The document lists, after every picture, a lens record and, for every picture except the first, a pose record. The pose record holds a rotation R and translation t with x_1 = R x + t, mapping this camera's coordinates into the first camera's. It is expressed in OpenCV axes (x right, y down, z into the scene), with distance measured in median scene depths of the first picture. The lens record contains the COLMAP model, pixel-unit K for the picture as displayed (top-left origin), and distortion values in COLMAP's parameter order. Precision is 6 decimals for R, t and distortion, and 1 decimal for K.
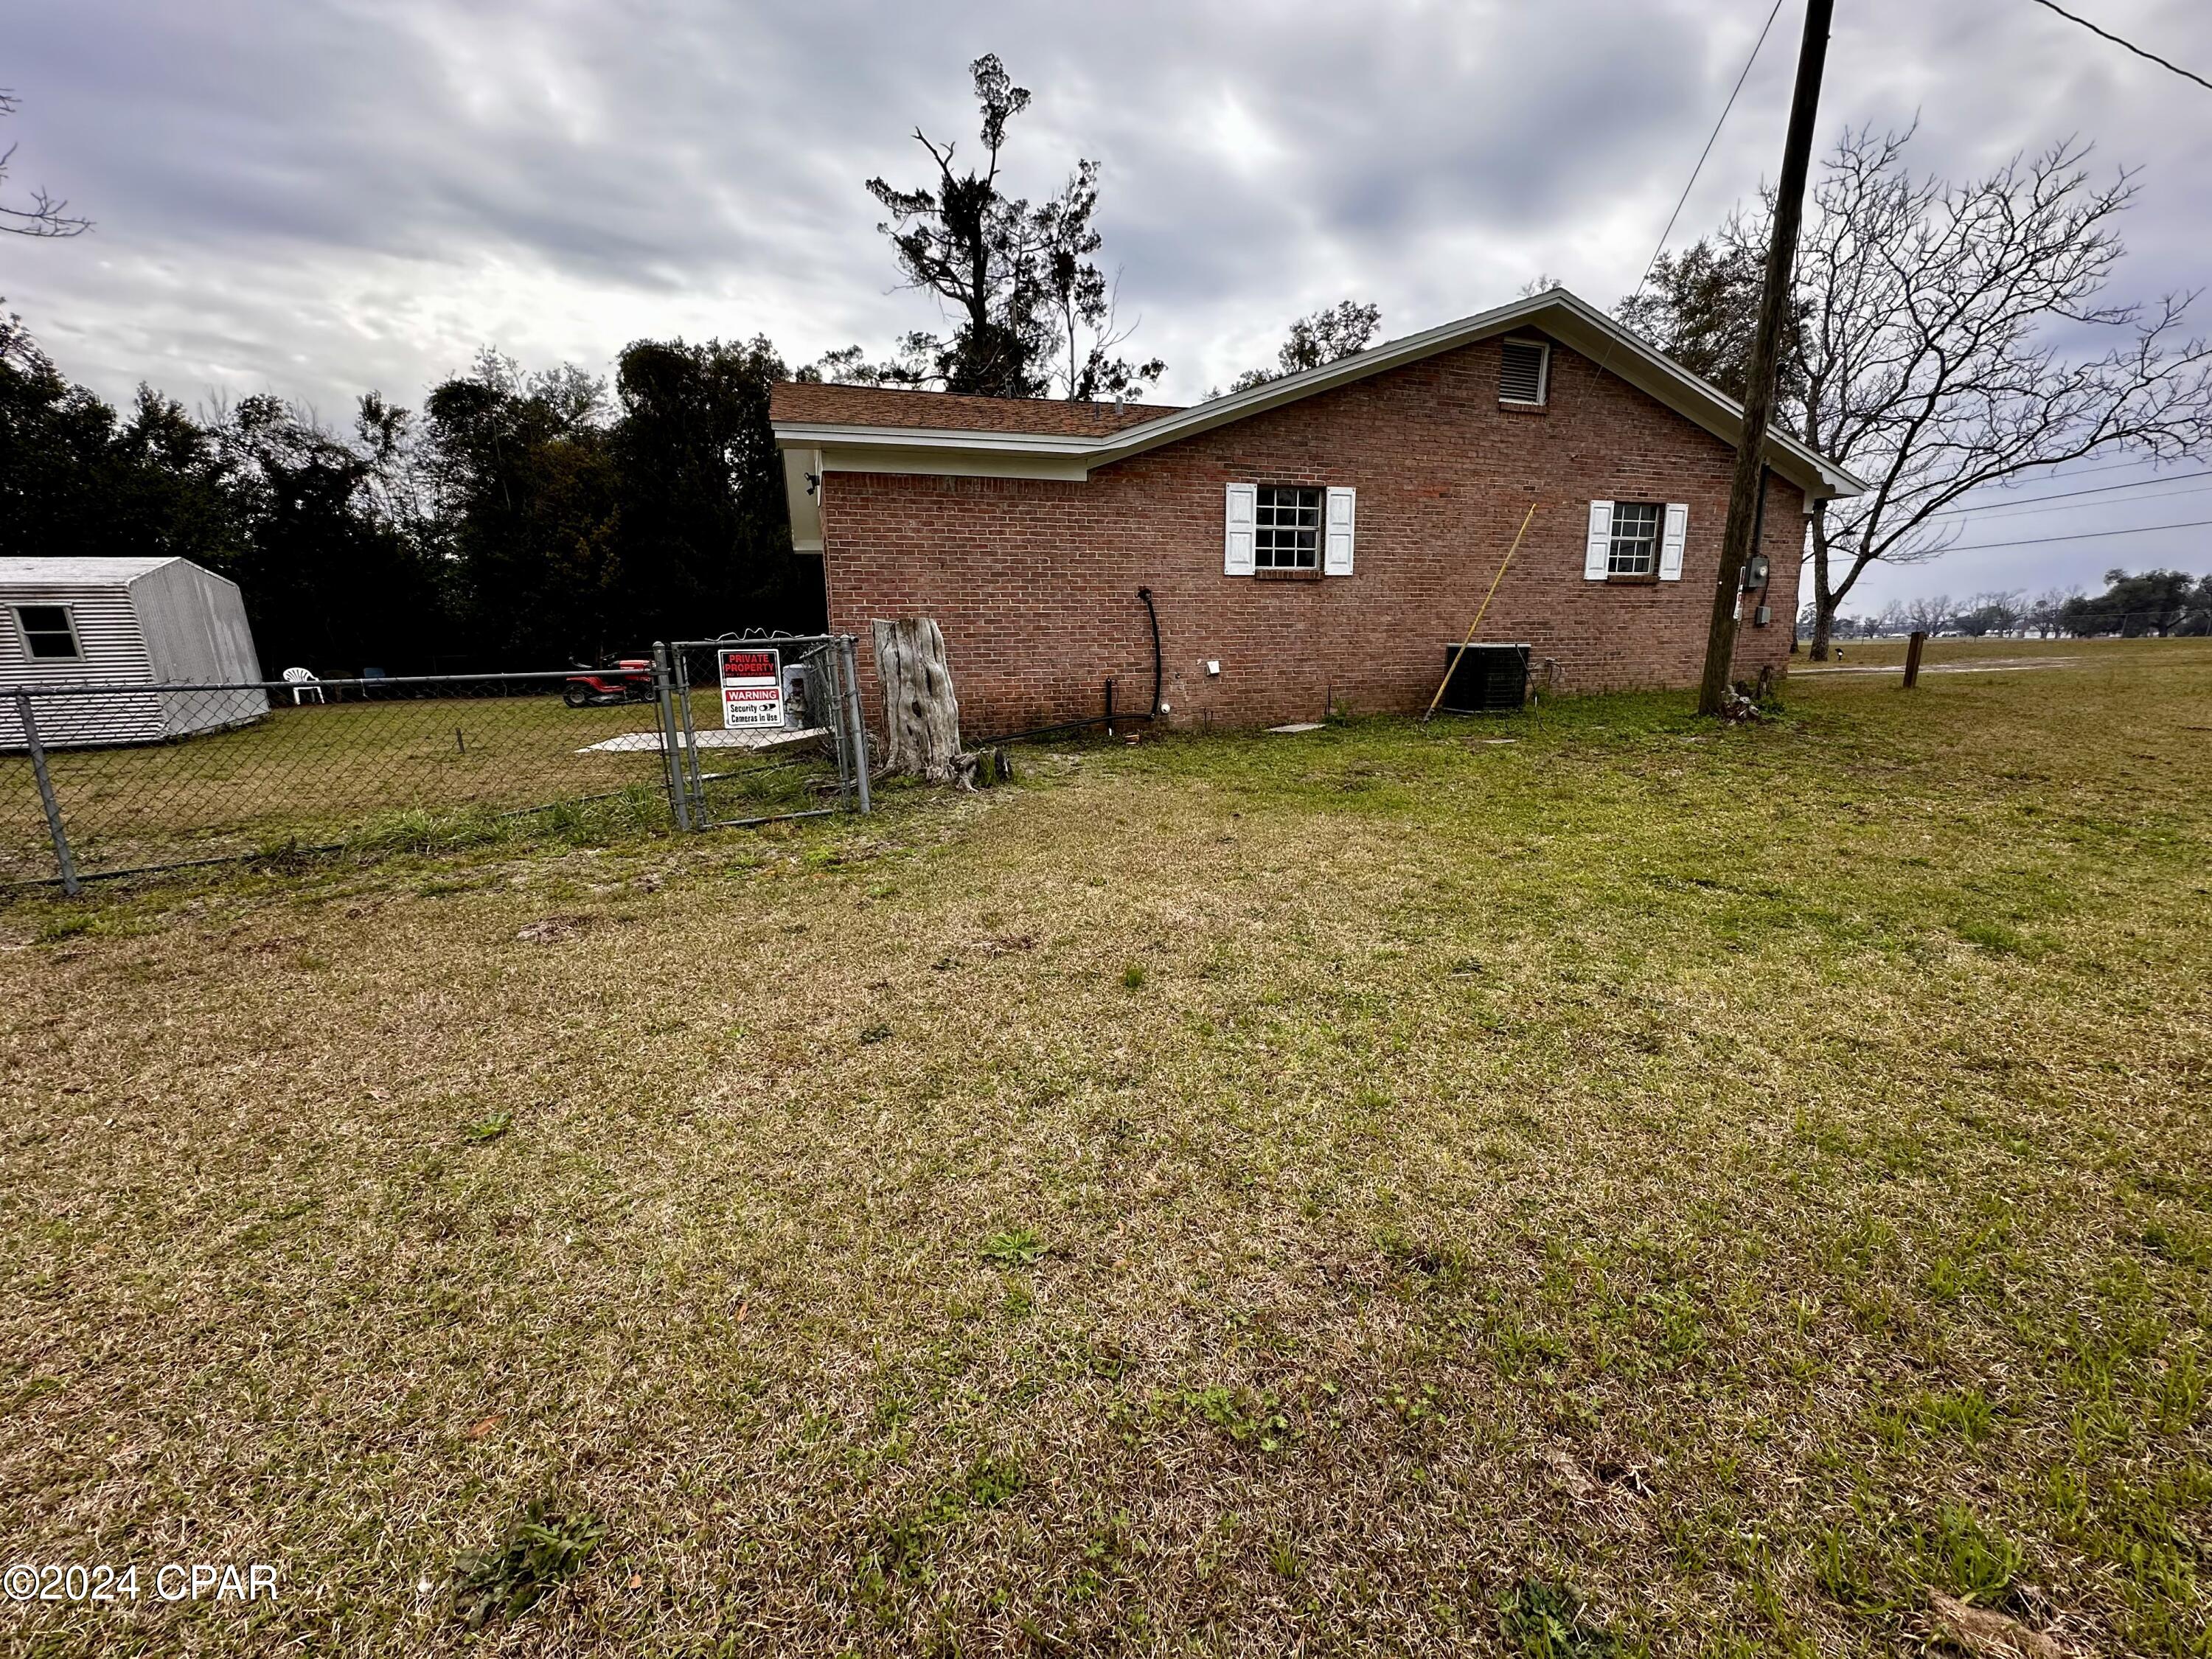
lens RADIAL K [[881.7, 0, 1107.4], [0, 881.7, 829.2], [0, 0, 1]] dist [-0.003268, 0.000304]
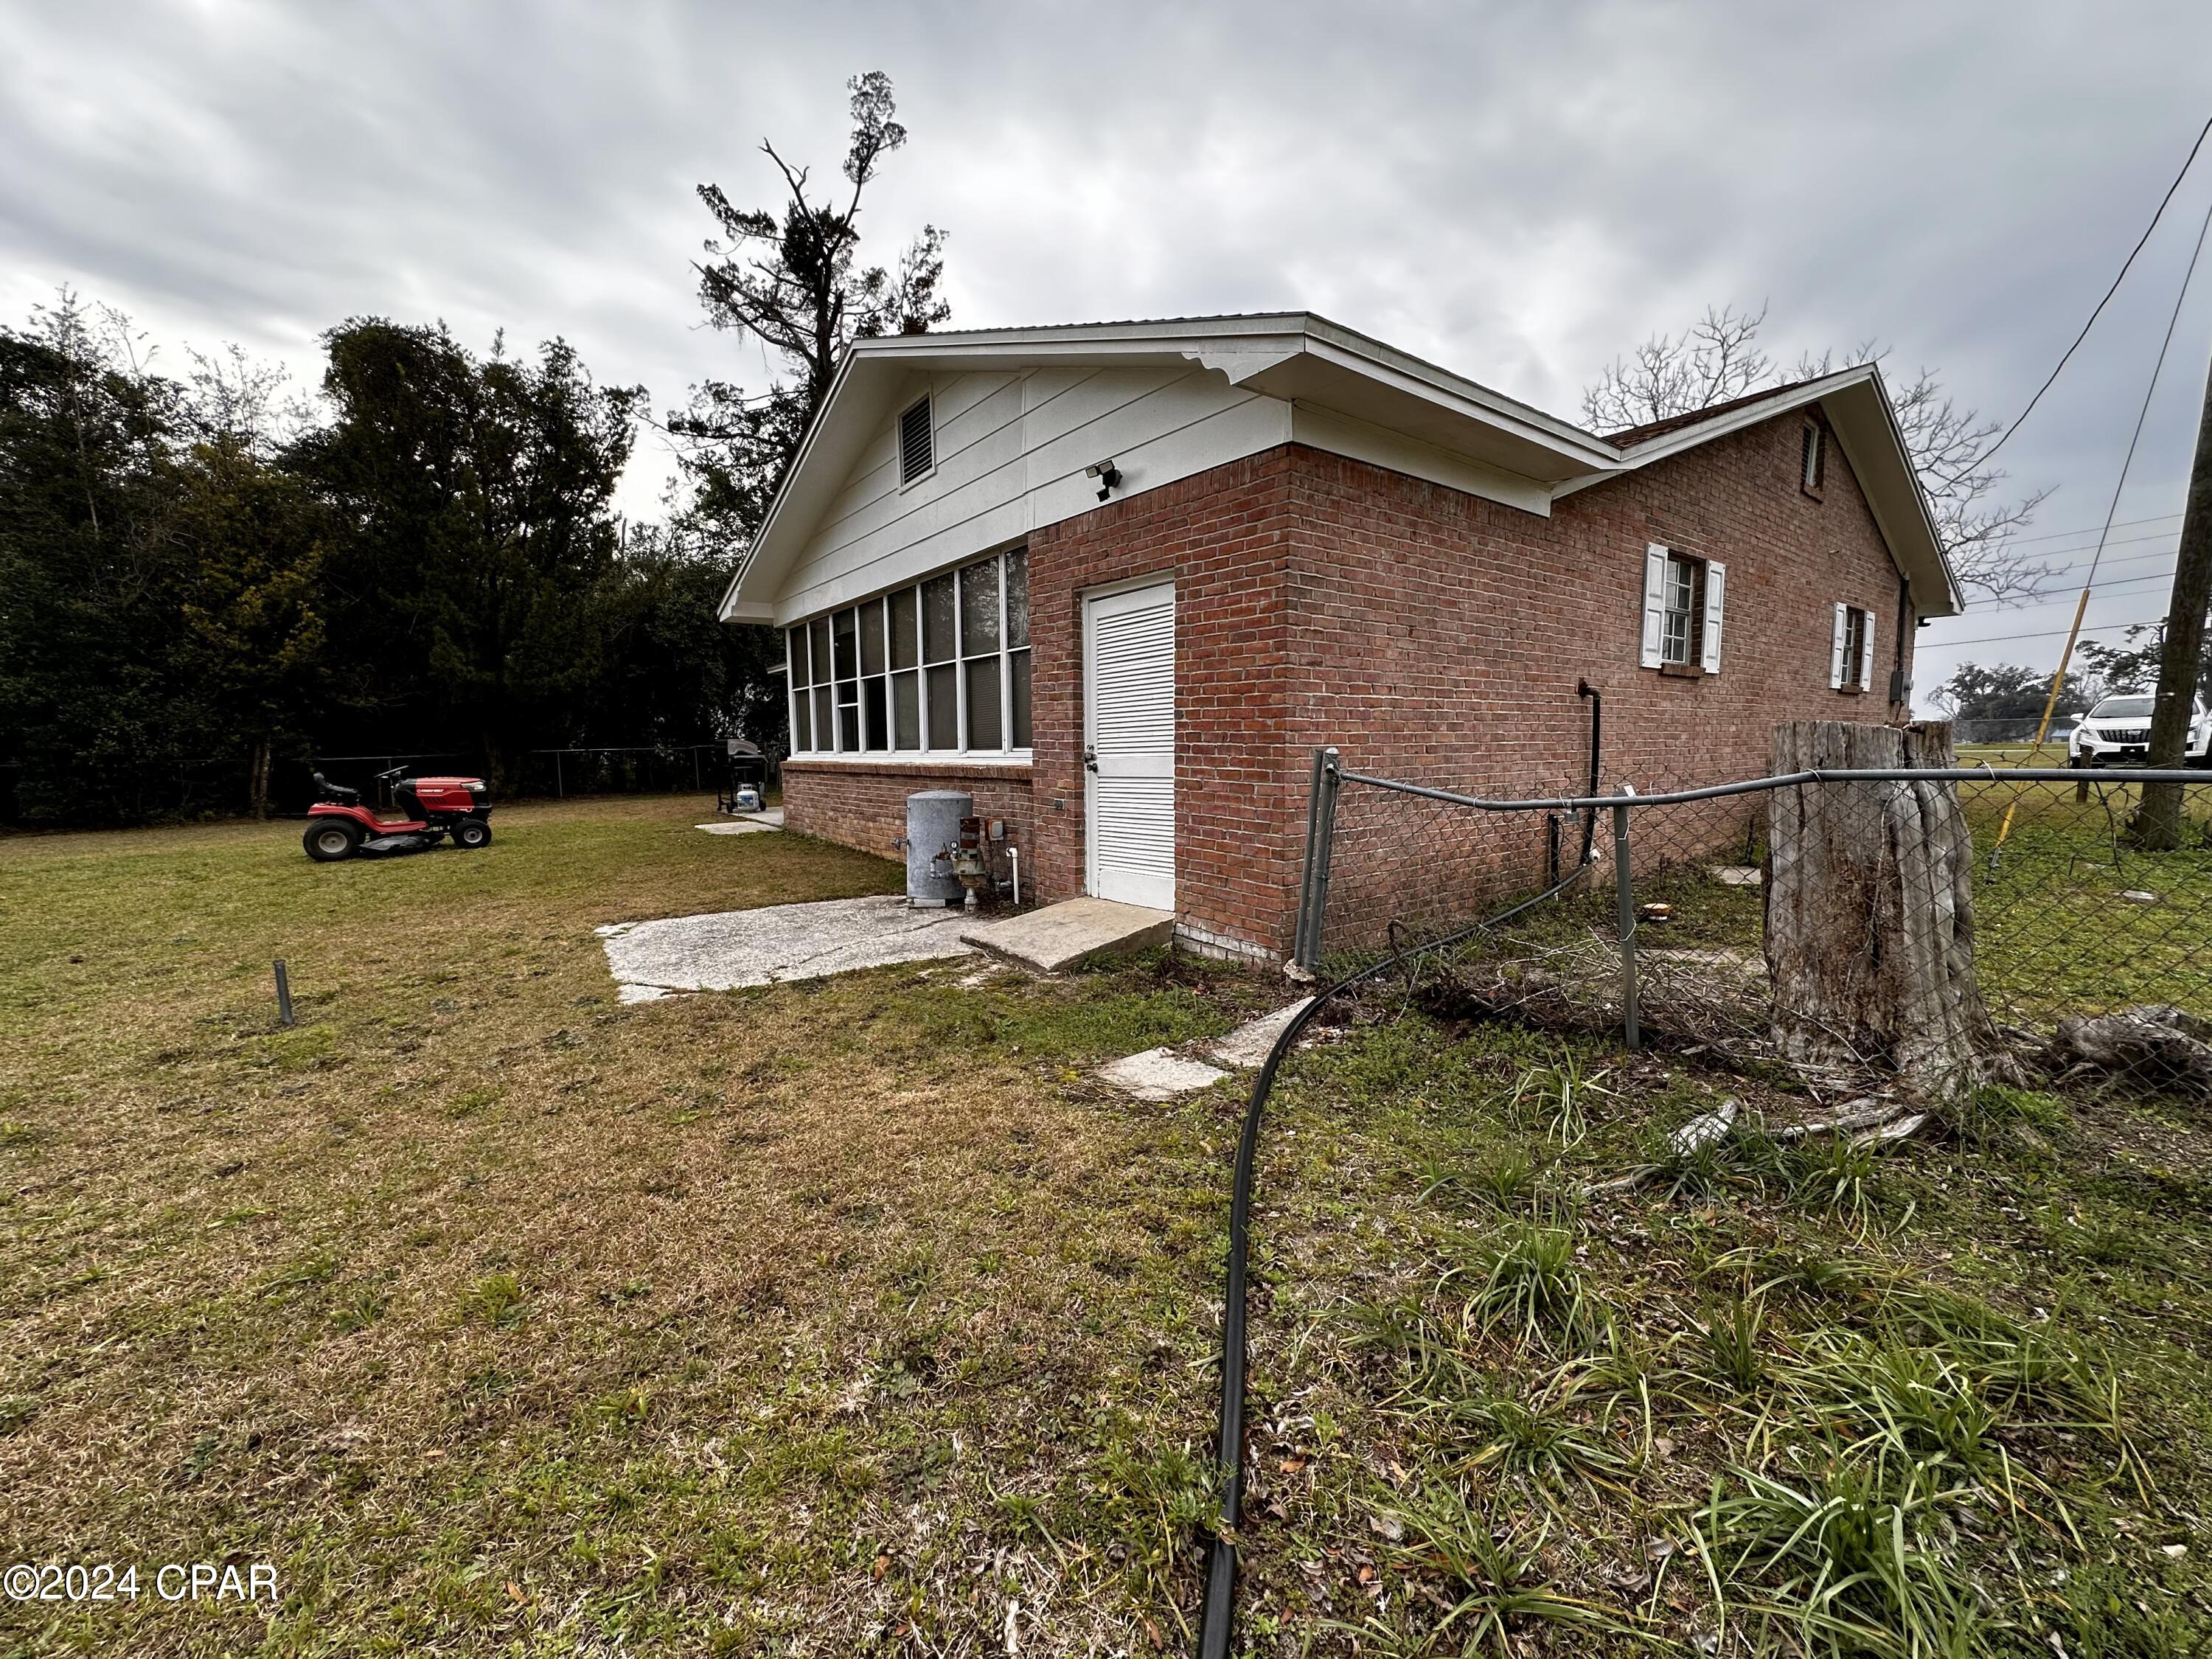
lens RADIAL K [[881.7, 0, 1107.4], [0, 881.7, 829.2], [0, 0, 1]] dist [-0.003268, 0.000304]
pose [[0.943329, -0.025435, 0.330884, -0.818244], [0.062933, 0.992677, -0.103111, -0.176832], [-0.325838, 0.118091, 0.938021, 0.773341]]
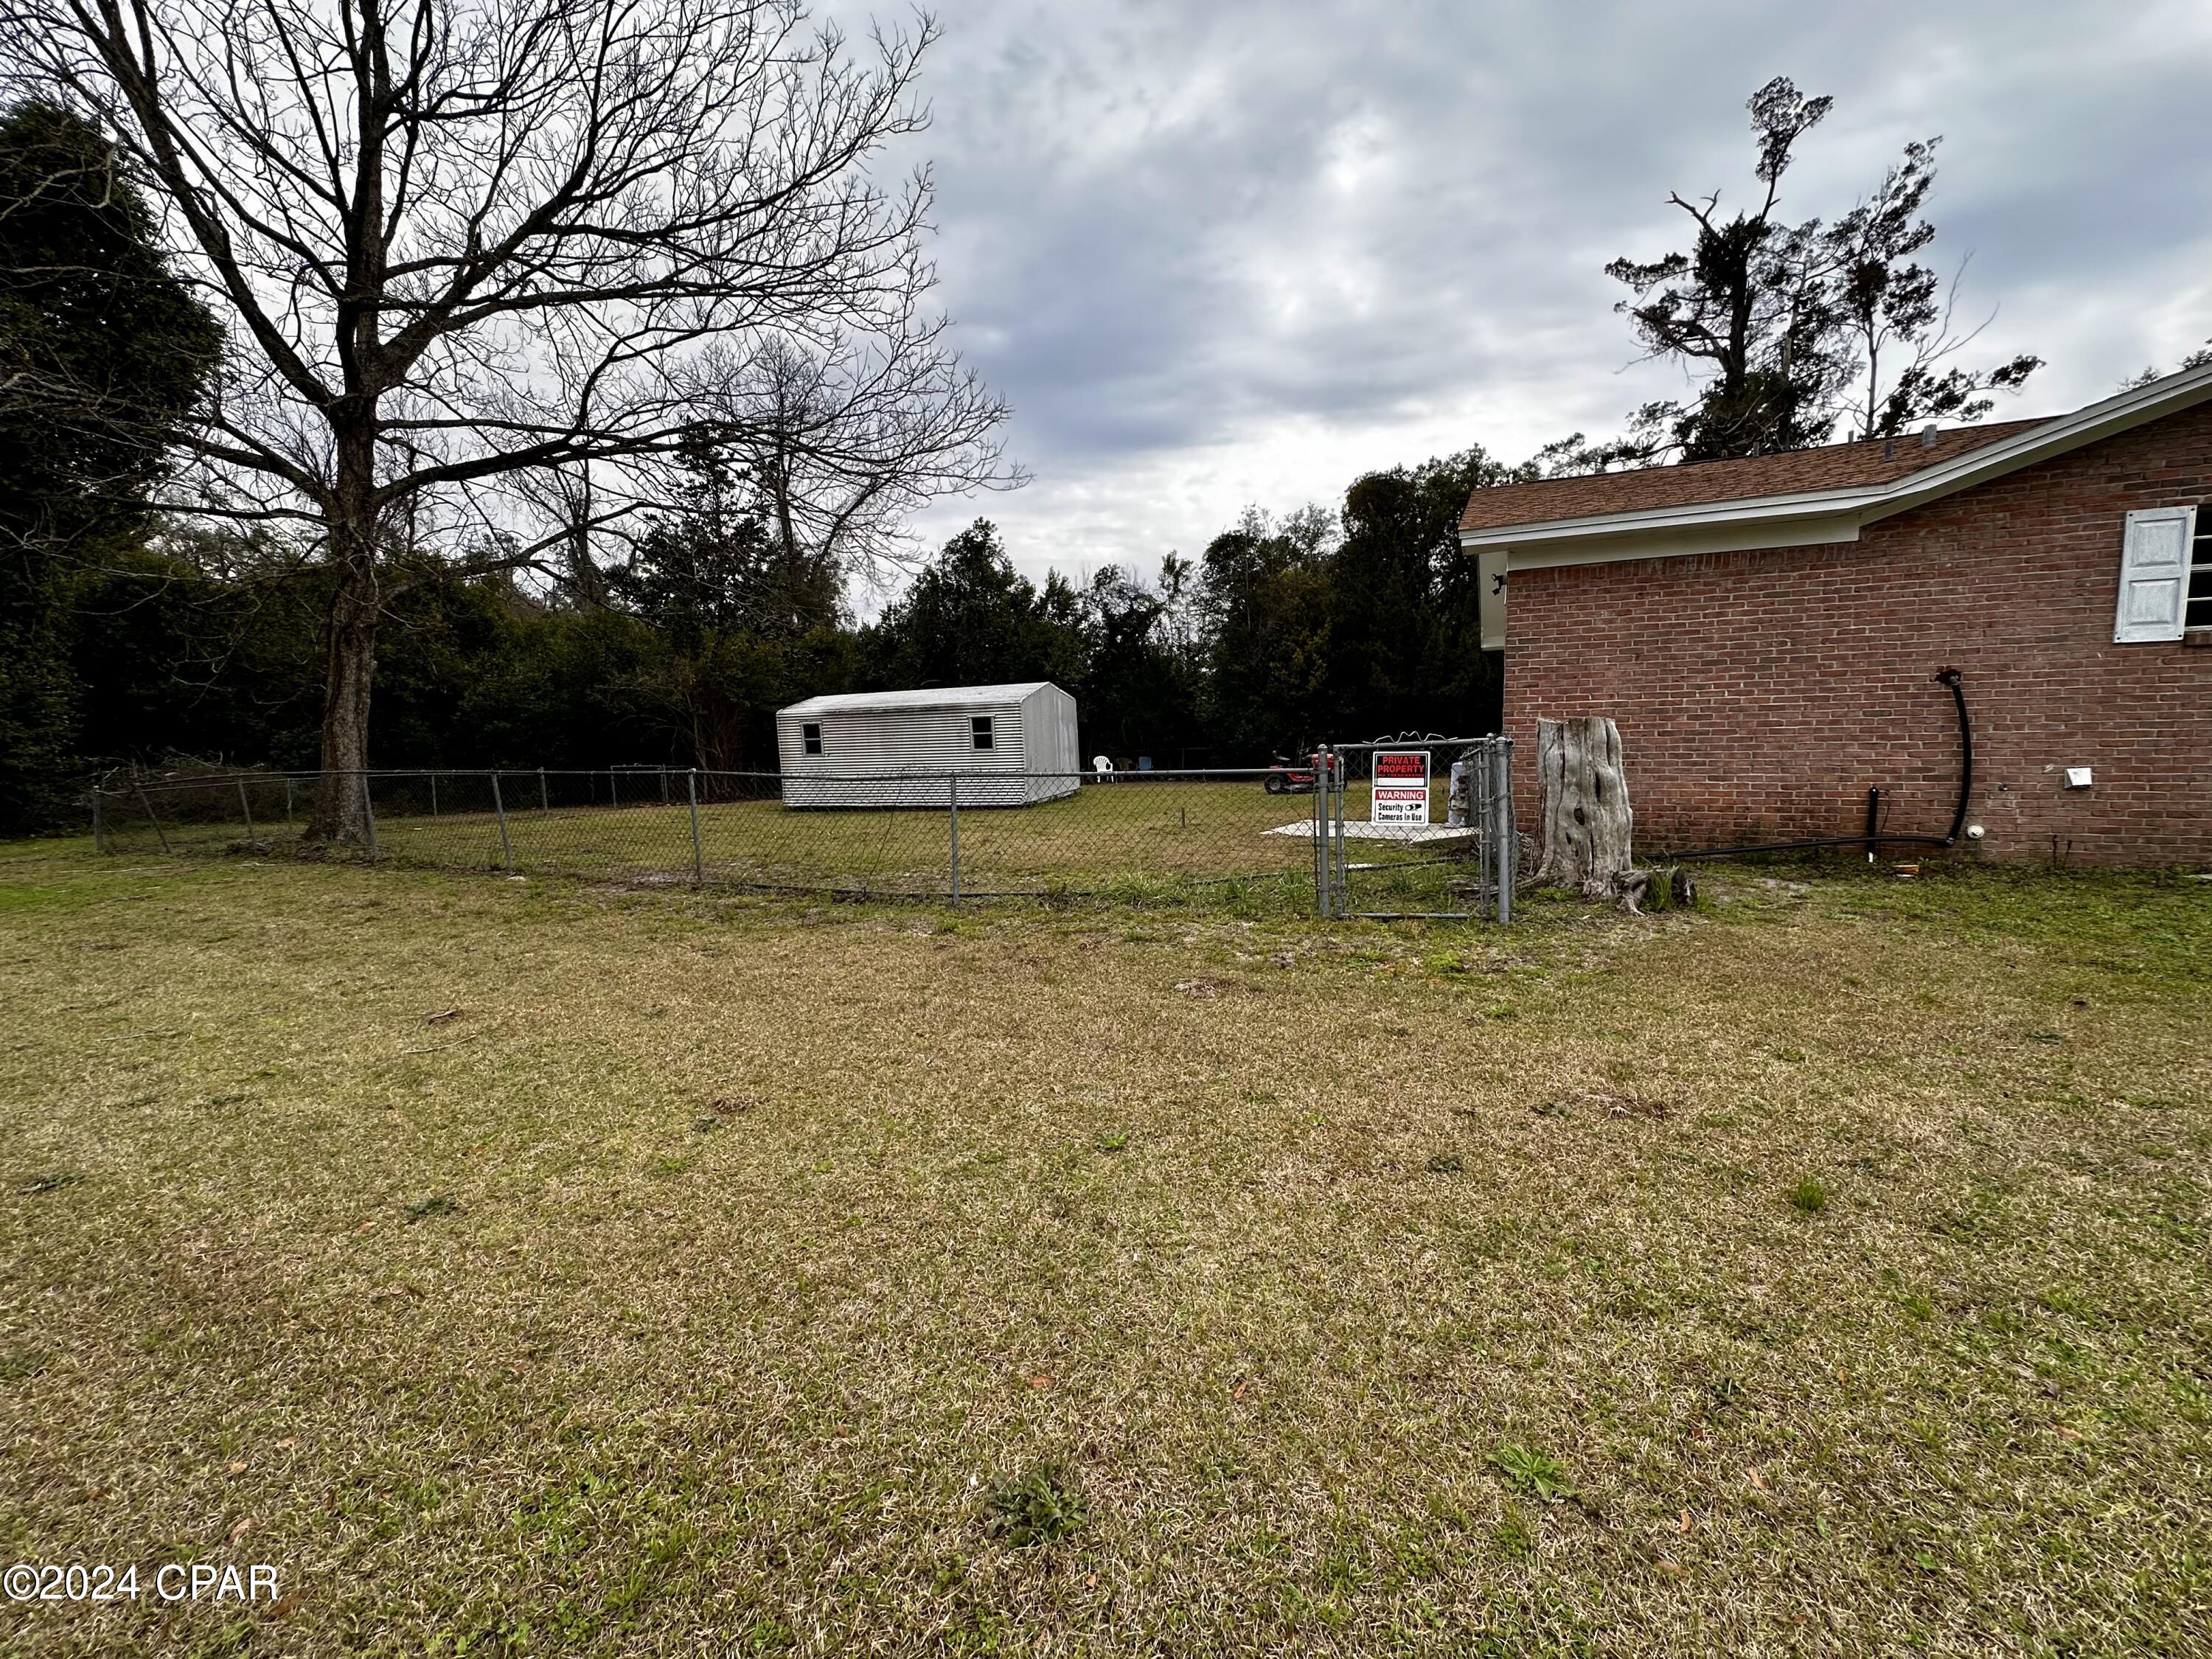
lens RADIAL K [[882.5, 0, 1106.0], [0, 882.5, 829.5], [0, 0, 1]] dist [-0.002027, -0.000031]
pose [[0.740238, 0.067651, -0.668933, 0.034103], [-0.135532, 0.989515, -0.049906, -0.011642], [0.658543, 0.127604, 0.741646, 0.005624]]
